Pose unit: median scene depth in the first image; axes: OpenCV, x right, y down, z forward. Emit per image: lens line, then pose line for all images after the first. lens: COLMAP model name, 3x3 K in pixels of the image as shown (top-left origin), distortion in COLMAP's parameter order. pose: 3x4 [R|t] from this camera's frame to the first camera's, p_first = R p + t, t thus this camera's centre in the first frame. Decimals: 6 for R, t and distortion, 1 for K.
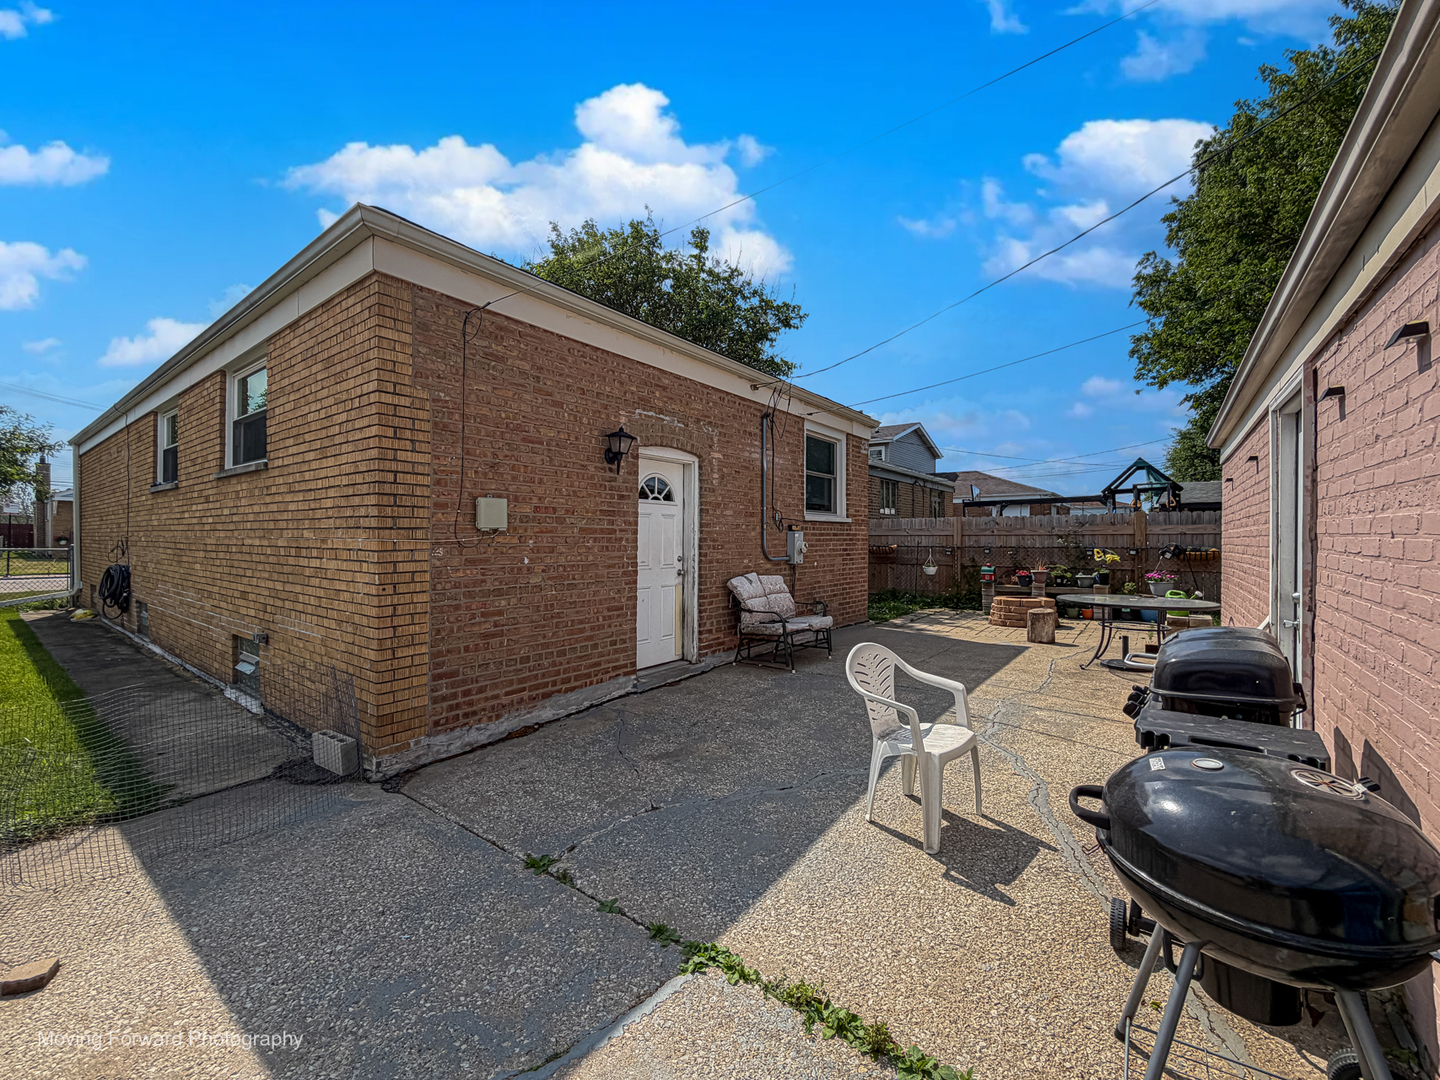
lens RADIAL K [[579.2, 0, 720.0], [0, 579.2, 540.0], [0, 0, 1]] dist [-0.000920, -0.000023]
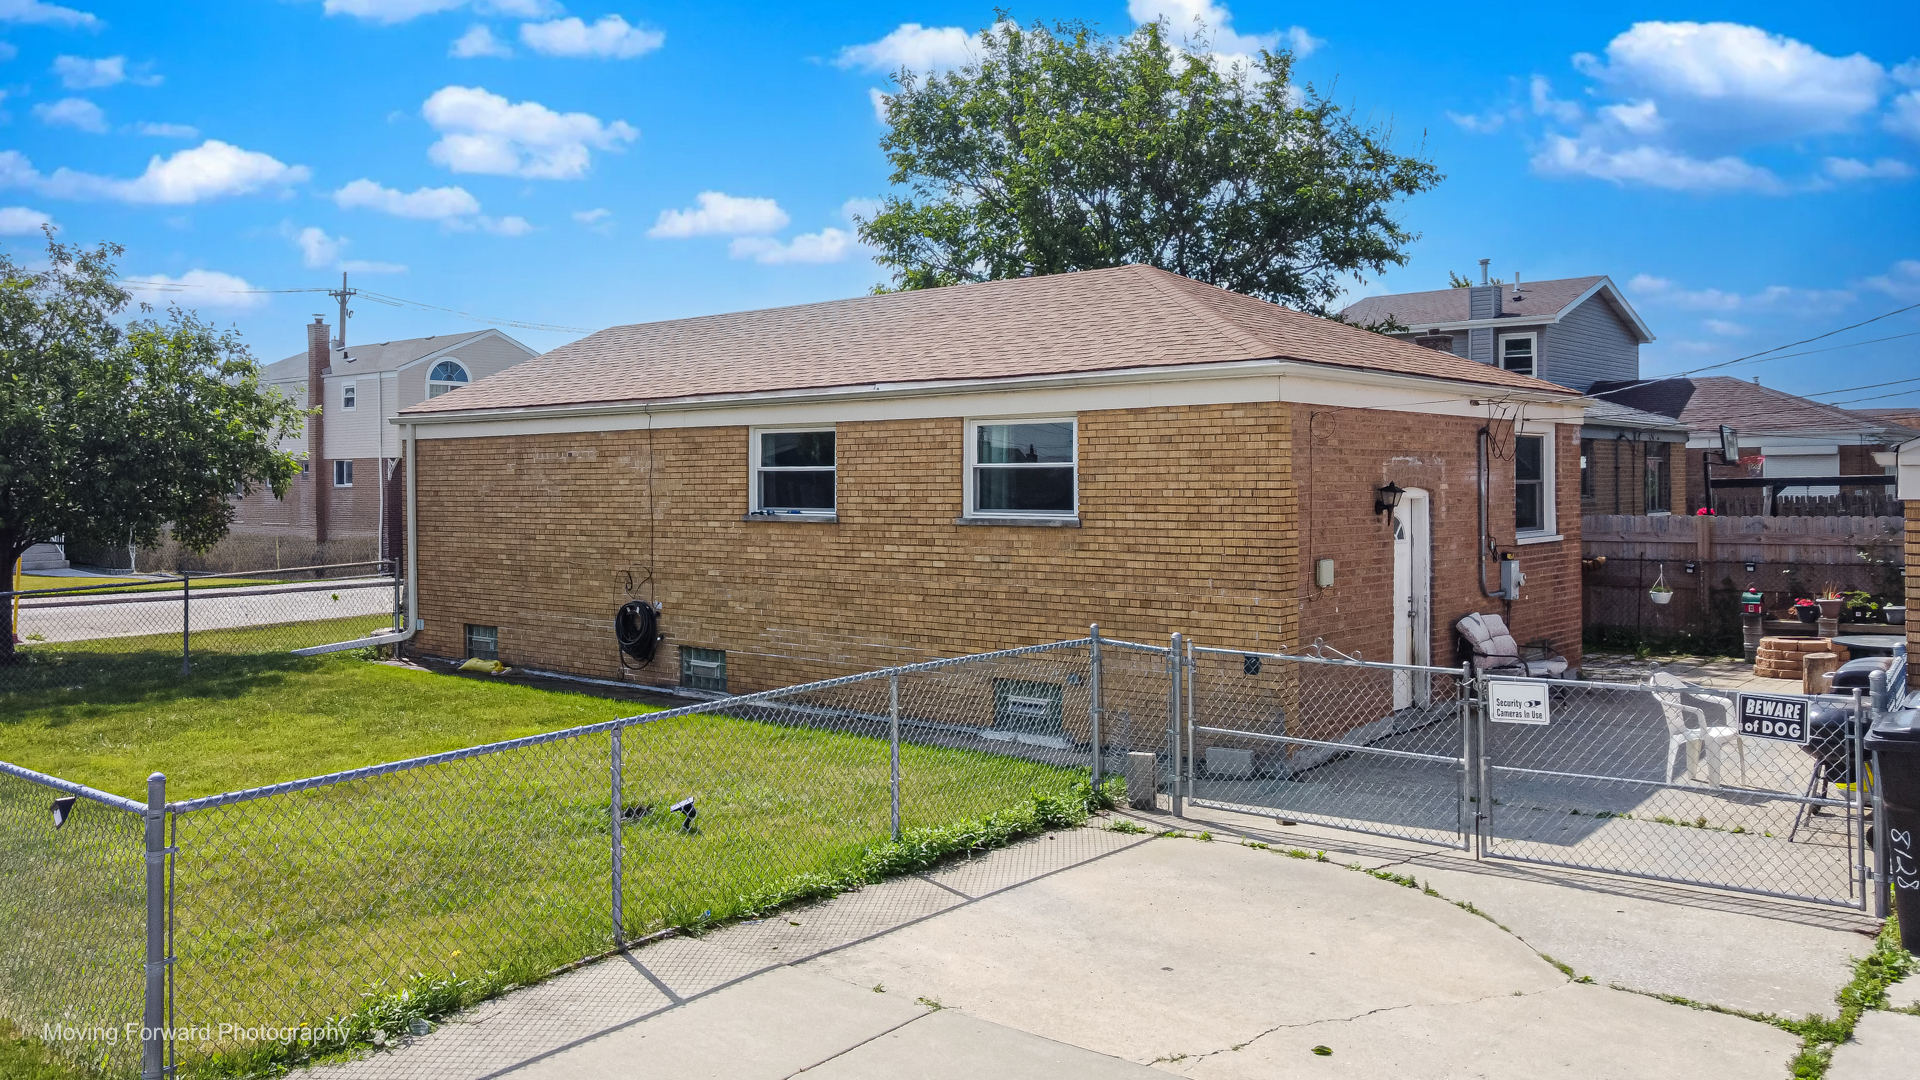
lens RADIAL K [[1521.0, 0, 962.3], [0, 1521.0, 480.5], [0, 0, 1]] dist [0.030686, 0.001573]
pose [[0.998921, -0.010062, -0.045334, -0.466862], [0.009908, 0.999944, -0.003623, -0.108940], [0.045368, 0.003170, 0.998965, -1.033182]]
